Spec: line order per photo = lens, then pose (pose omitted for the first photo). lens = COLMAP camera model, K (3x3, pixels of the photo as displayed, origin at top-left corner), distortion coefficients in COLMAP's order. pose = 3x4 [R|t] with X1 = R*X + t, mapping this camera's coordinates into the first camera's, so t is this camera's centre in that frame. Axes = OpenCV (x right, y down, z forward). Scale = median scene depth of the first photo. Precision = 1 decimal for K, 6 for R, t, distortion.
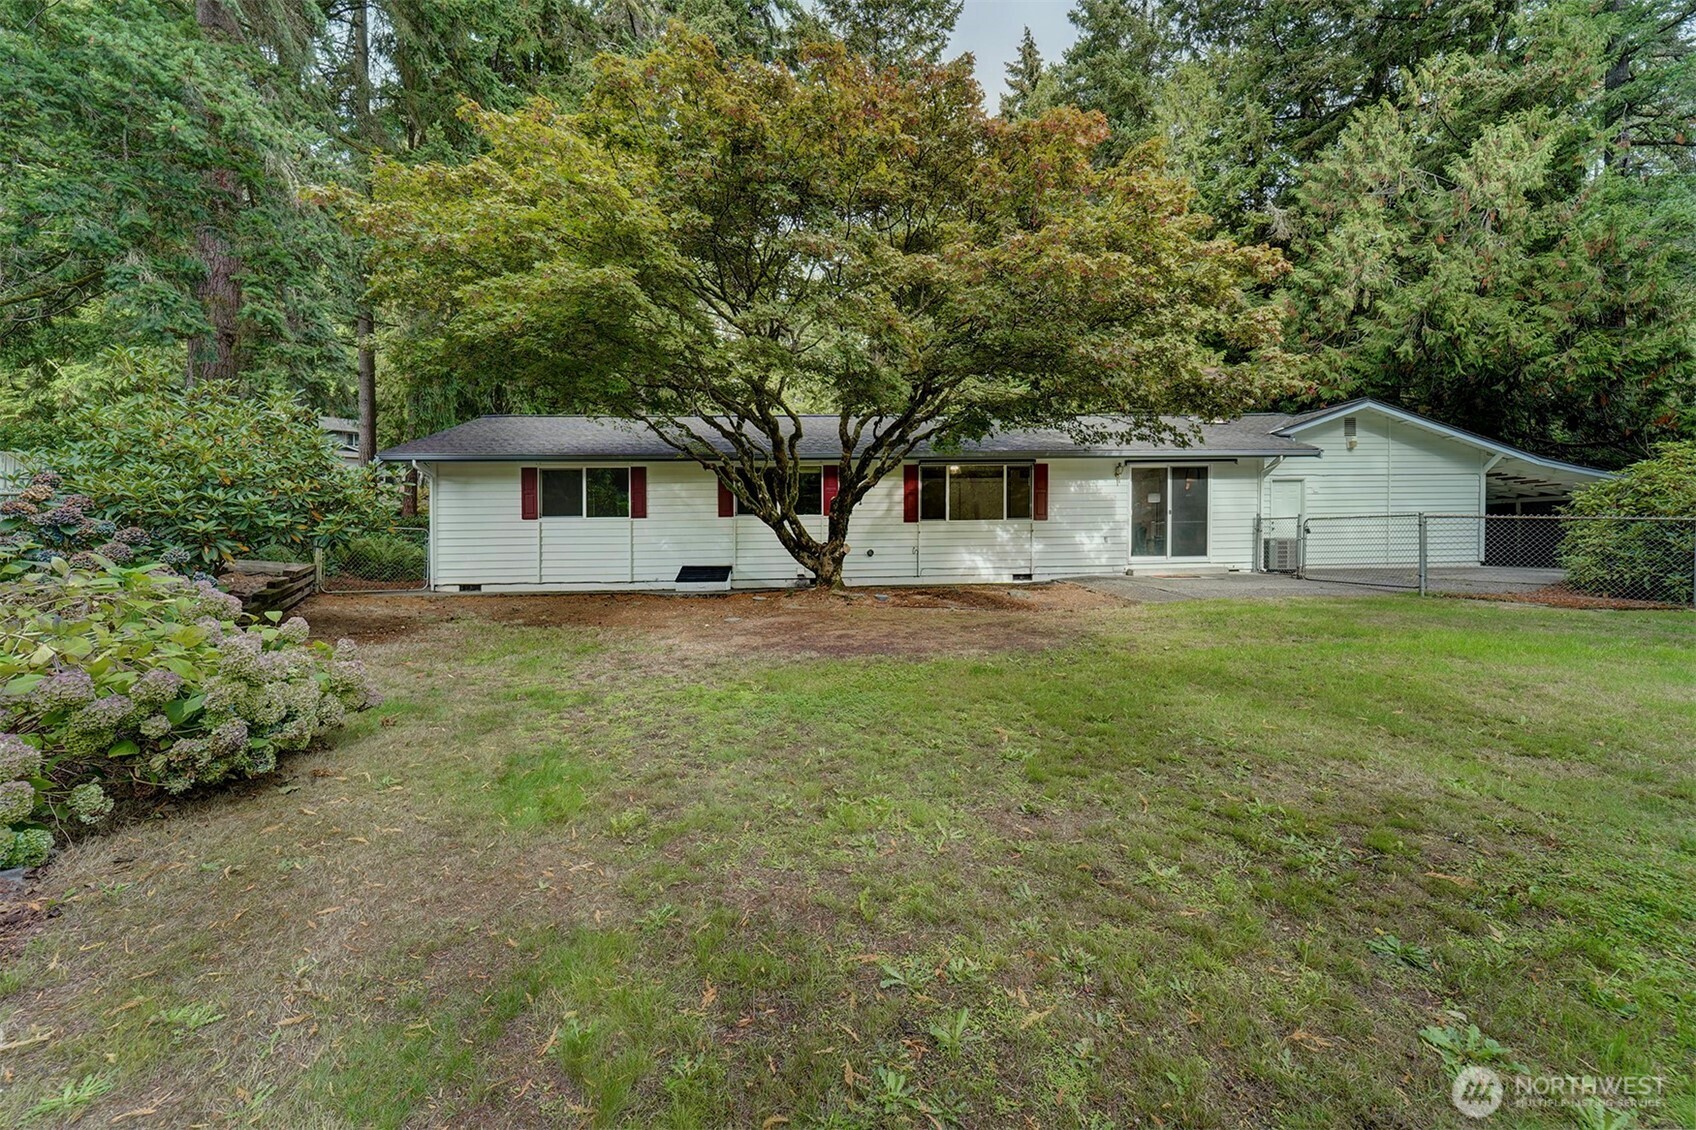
lens RADIAL K [[697.6, 0, 825.3], [0, 697.6, 498.5], [0, 0, 1]] dist [0.000468, -0.000076]
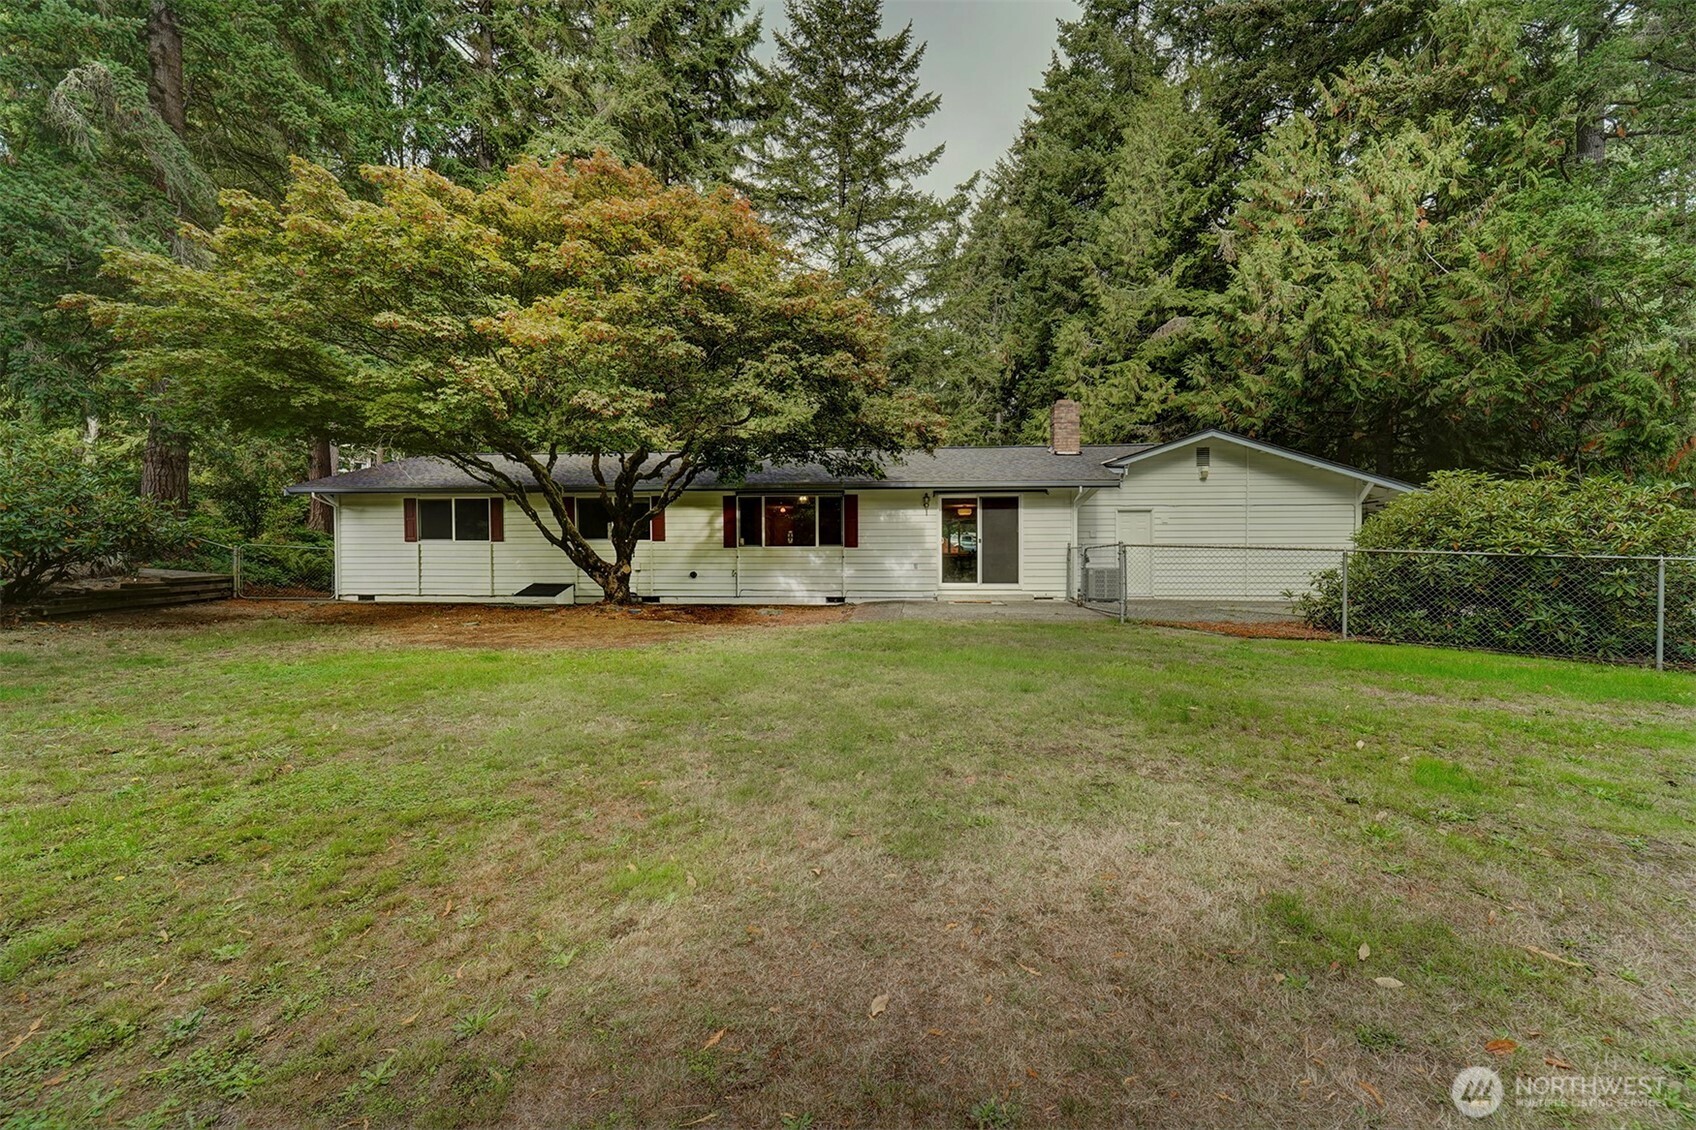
lens RADIAL K [[697.6, 0, 827.9], [0, 697.6, 530.3], [0, 0, 1]] dist [0.000468, -0.000076]
pose [[0.987307, 0.006755, -0.158678, 0.444419], [-0.006751, 0.999977, 0.000568, 0.004948], [0.158678, 0.000510, 0.987330, -0.062740]]
